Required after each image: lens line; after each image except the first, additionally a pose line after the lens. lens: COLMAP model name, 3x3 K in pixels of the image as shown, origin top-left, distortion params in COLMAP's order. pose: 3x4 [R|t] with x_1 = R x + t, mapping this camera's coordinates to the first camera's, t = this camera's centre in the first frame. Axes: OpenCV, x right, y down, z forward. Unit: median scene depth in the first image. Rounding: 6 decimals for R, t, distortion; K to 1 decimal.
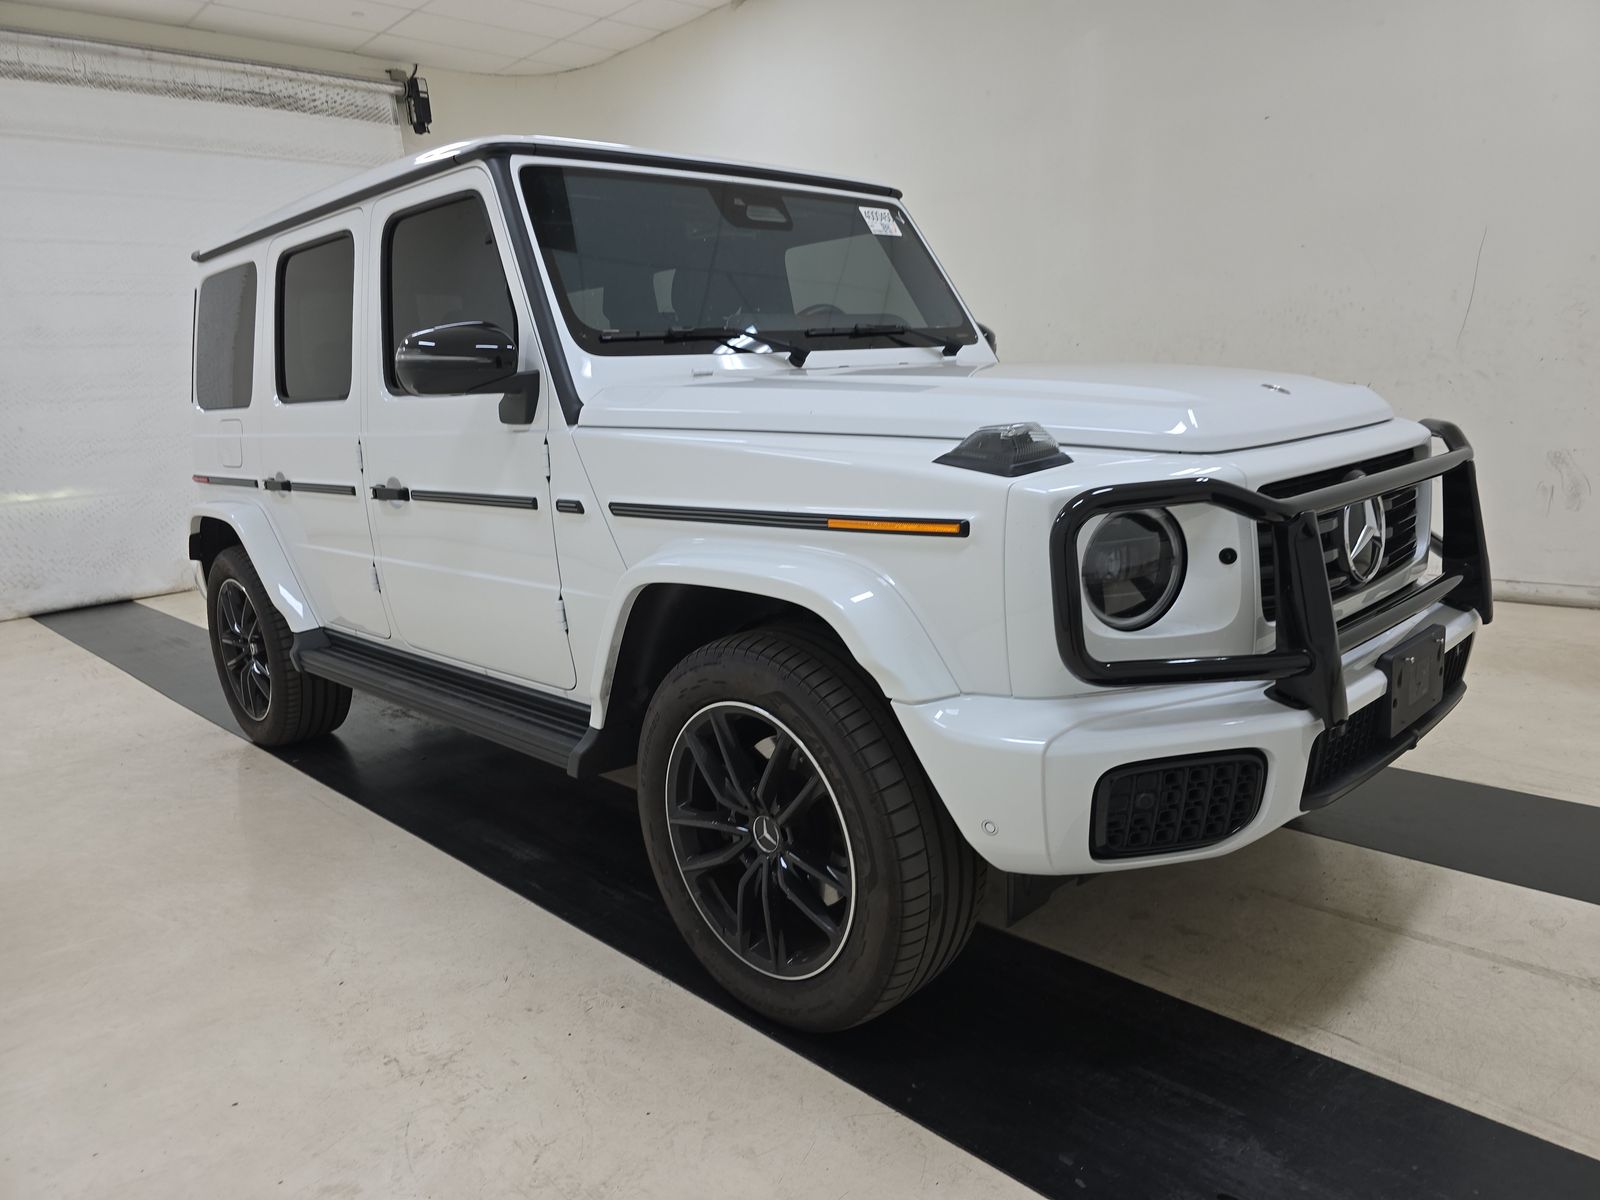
lens RADIAL K [[1062.4, 0, 810.5], [0, 1062.4, 601.4], [0, 0, 1]] dist [0.037651, -0.036511]
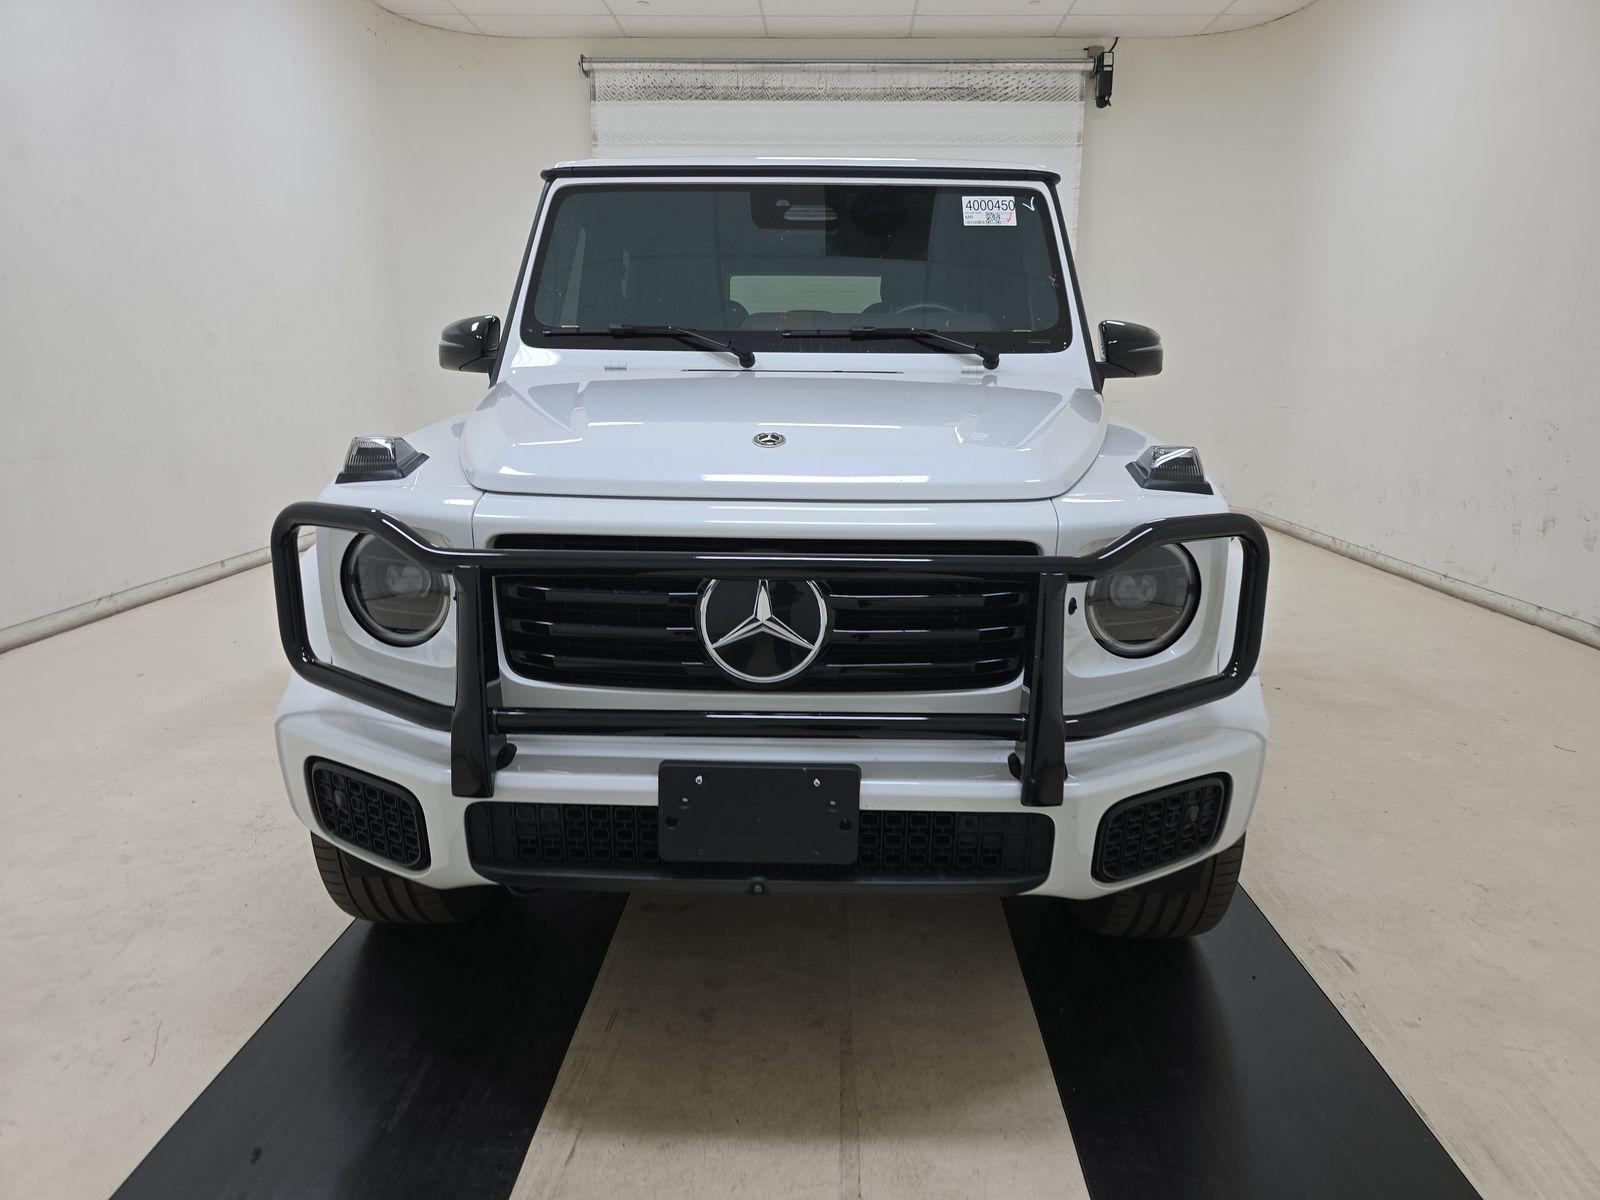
lens RADIAL K [[1062.4, 0, 810.5], [0, 1062.4, 601.4], [0, 0, 1]] dist [0.037651, -0.036511]
pose [[0.700156, 0.216439, -0.680394, 0.292657], [-0.192336, 0.974894, 0.112199, -0.047672], [0.687596, 0.052307, 0.724207, 0.116251]]
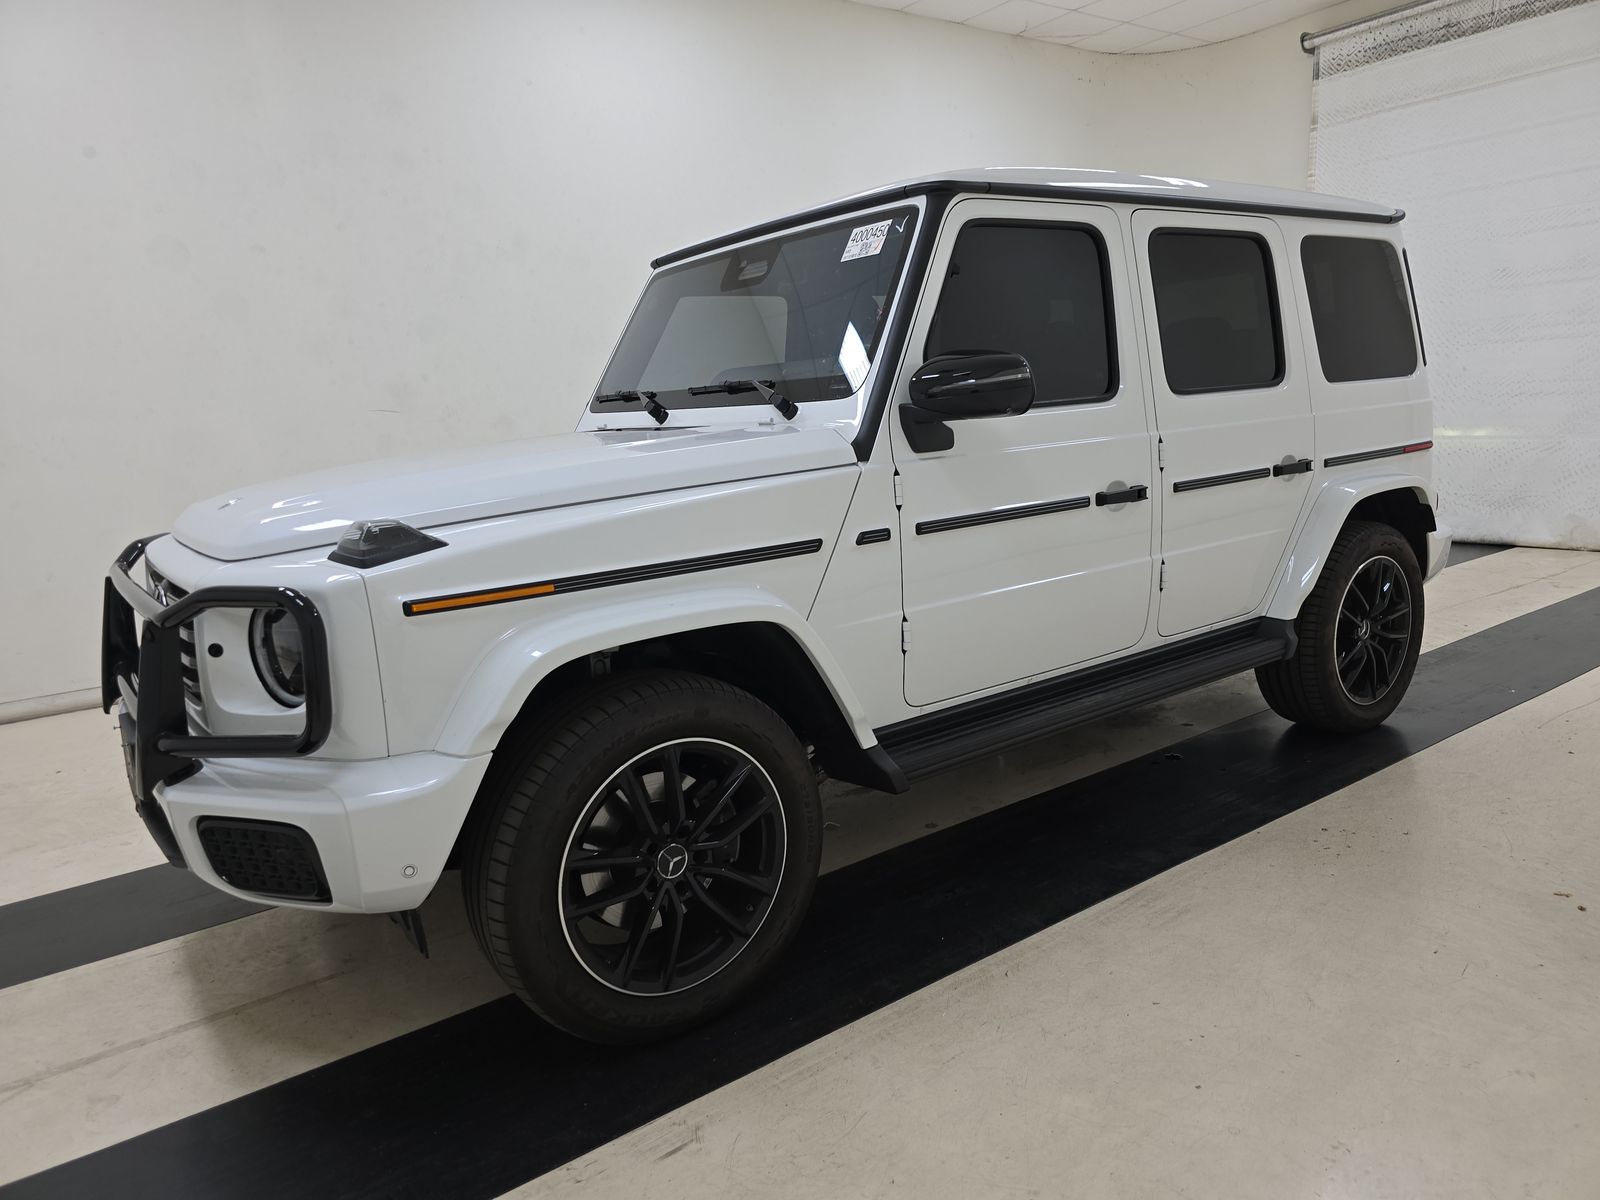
lens RADIAL K [[1067.6, 0, 830.2], [0, 1067.6, 598.5], [0, 0, 1]] dist [0.039285, -0.036137]
pose [[-0.117143, 0.248566, -0.961505, 0.421209], [-0.132440, 0.955613, 0.263178, -0.137874], [0.984245, 0.158171, -0.079023, 0.487019]]
